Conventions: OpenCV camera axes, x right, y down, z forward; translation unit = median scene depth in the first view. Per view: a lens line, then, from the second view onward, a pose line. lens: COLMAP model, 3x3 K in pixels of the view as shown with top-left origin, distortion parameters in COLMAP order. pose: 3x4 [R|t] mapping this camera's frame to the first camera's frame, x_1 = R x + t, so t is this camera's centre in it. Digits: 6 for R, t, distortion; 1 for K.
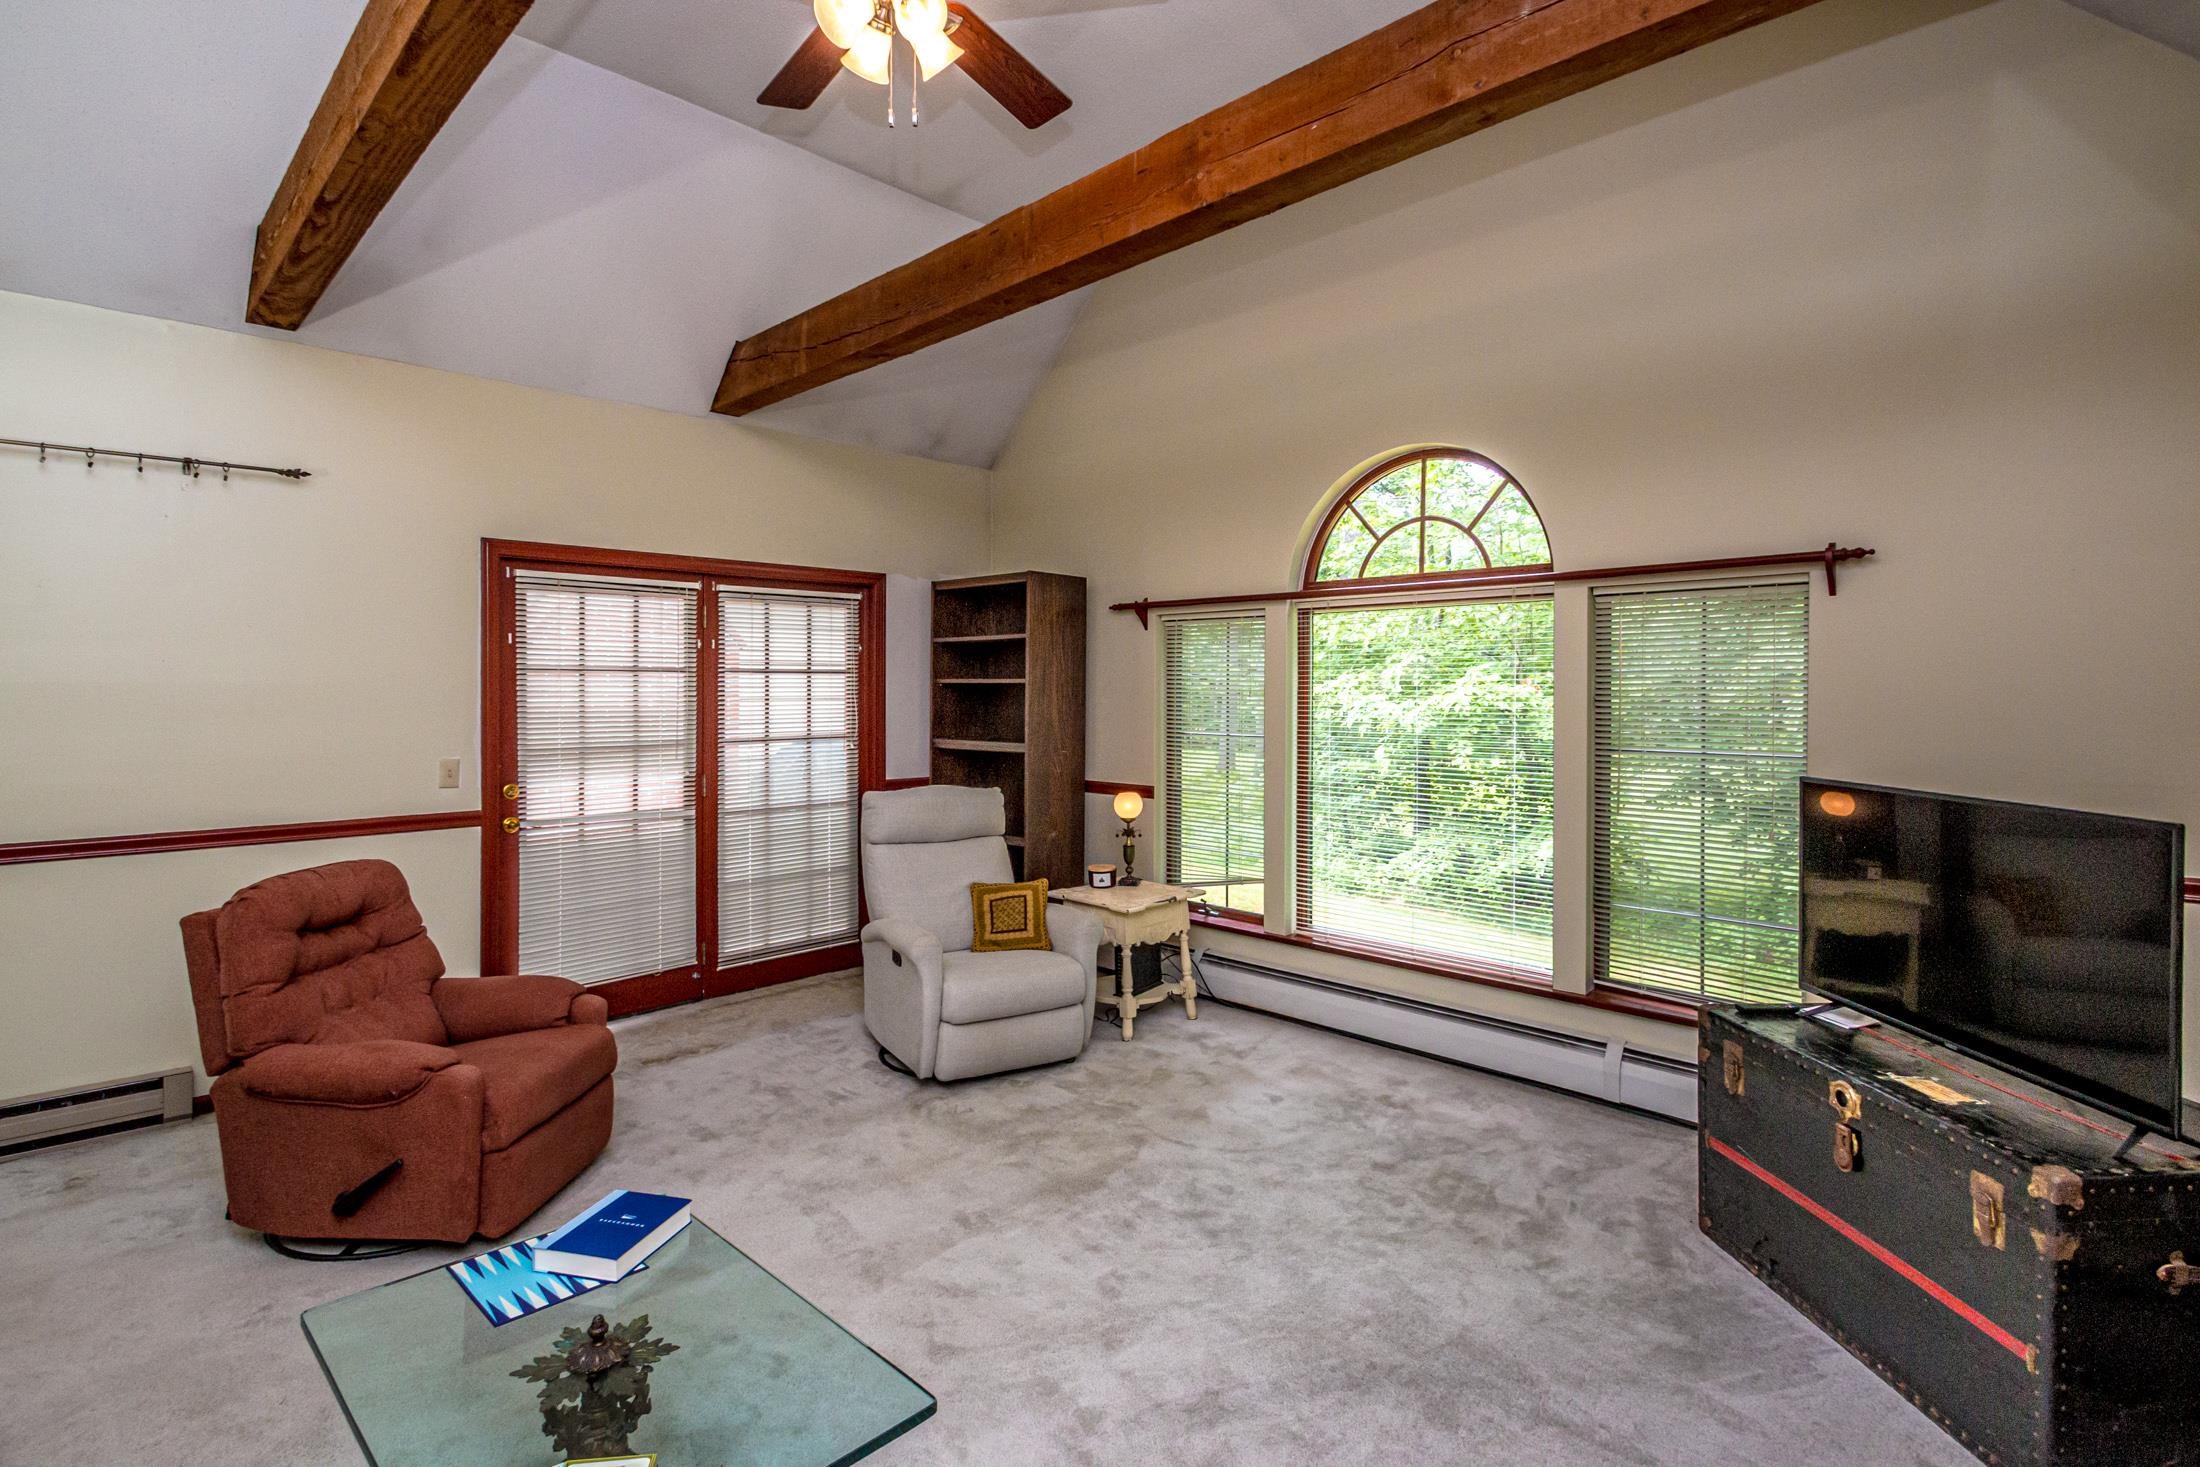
lens RADIAL K [[1053.1, 0, 1069.9], [0, 1053.1, 686.7], [0, 0, 1]] dist [0.003606, -0.009032]
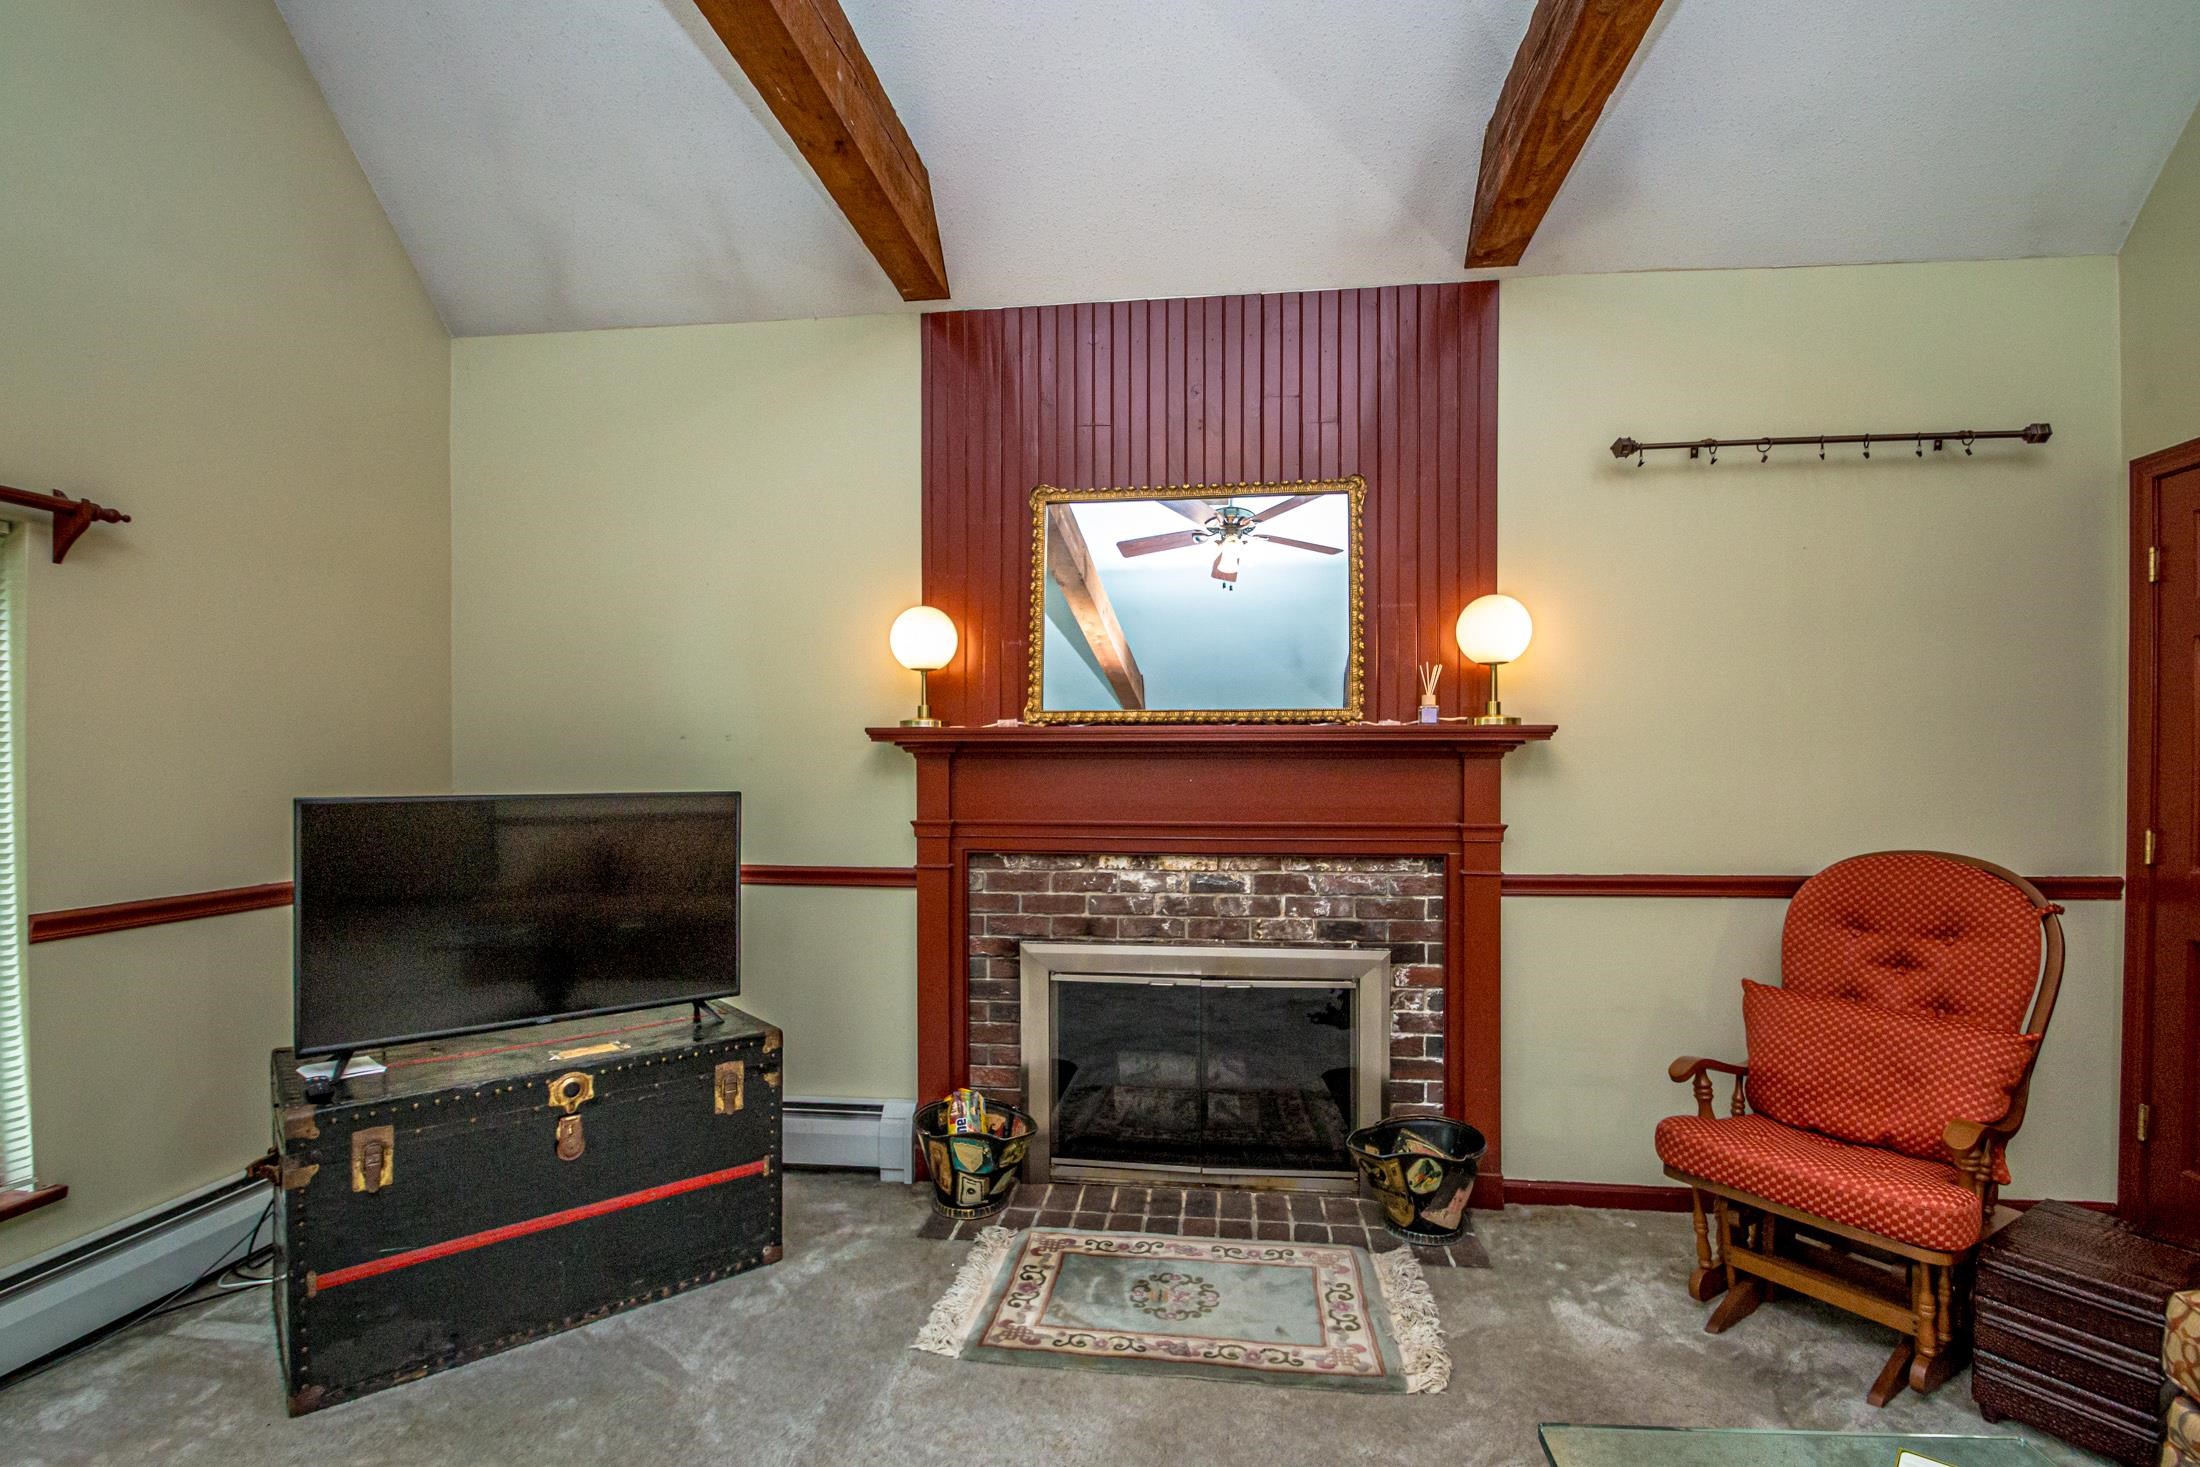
lens RADIAL K [[1053.1, 0, 1094.8], [0, 1053.1, 766.0], [0, 0, 1]] dist [0.003606, -0.009032]
pose [[-0.622298, -0.000401, 0.782780, -0.215906], [0.006046, 0.999968, 0.005319, 0.039947], [-0.782757, 0.008042, -0.622275, 0.679131]]
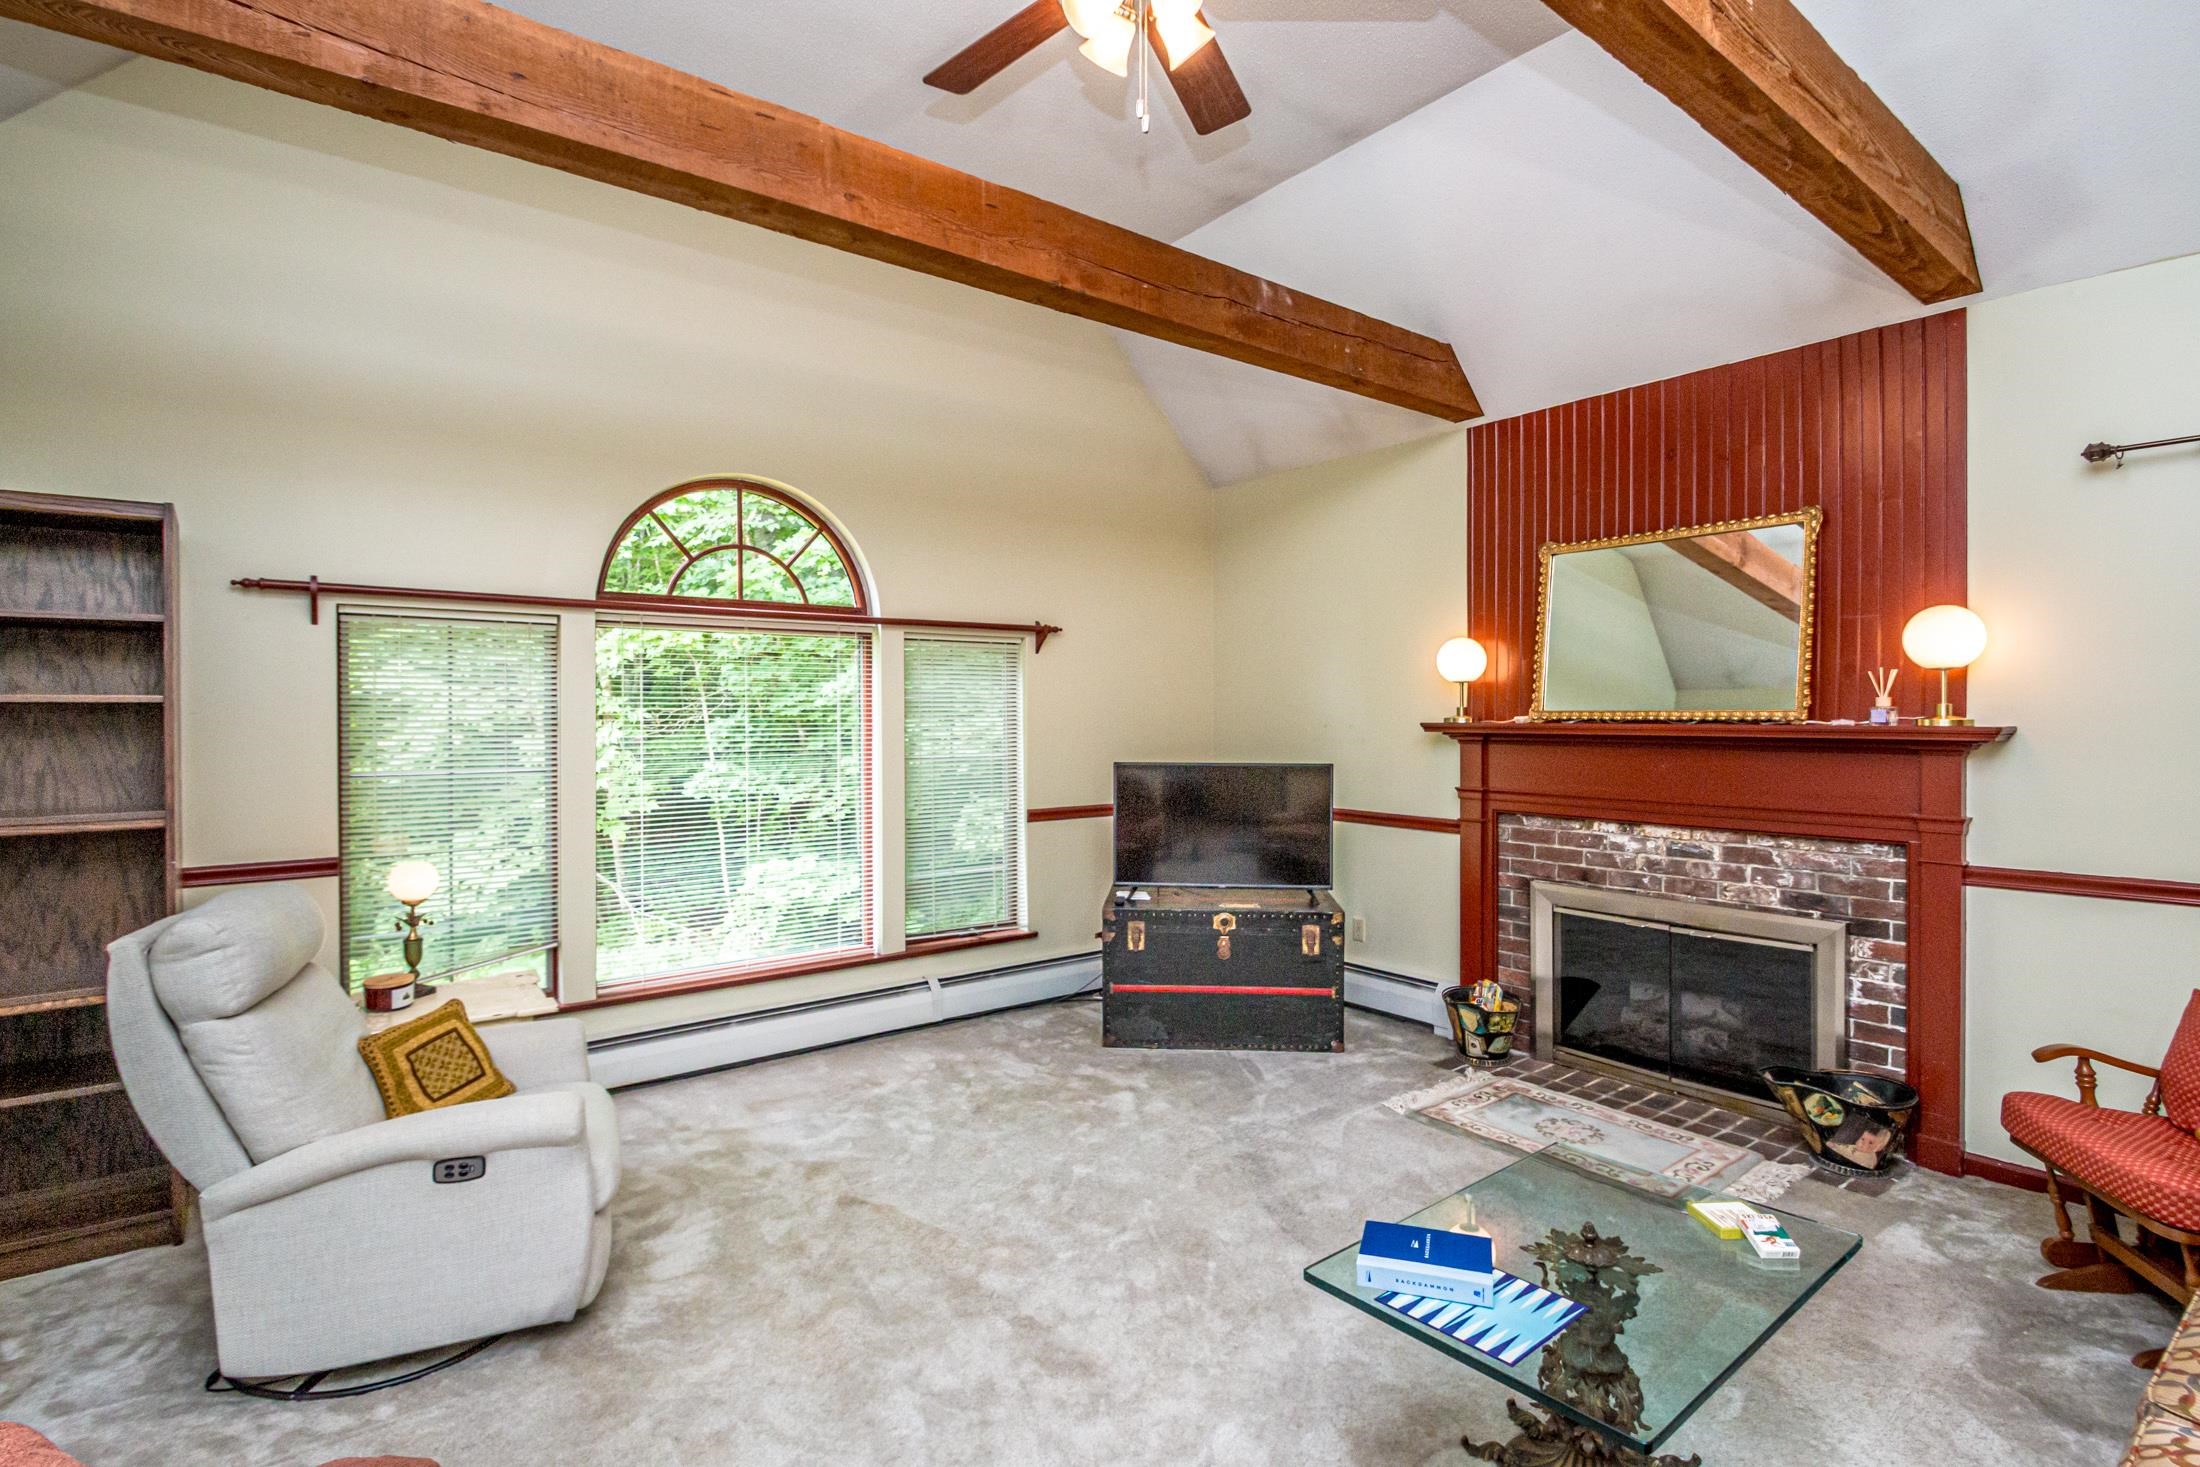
lens RADIAL K [[1053.1, 0, 1081.5], [0, 1053.1, 712.0], [0, 0, 1]] dist [0.003606, -0.009032]
pose [[0.125630, 0.003499, 0.992071, -0.668176], [0.004951, 0.999979, -0.004154, 0.007923], [-0.992065, 0.005434, 0.125610, 0.555995]]
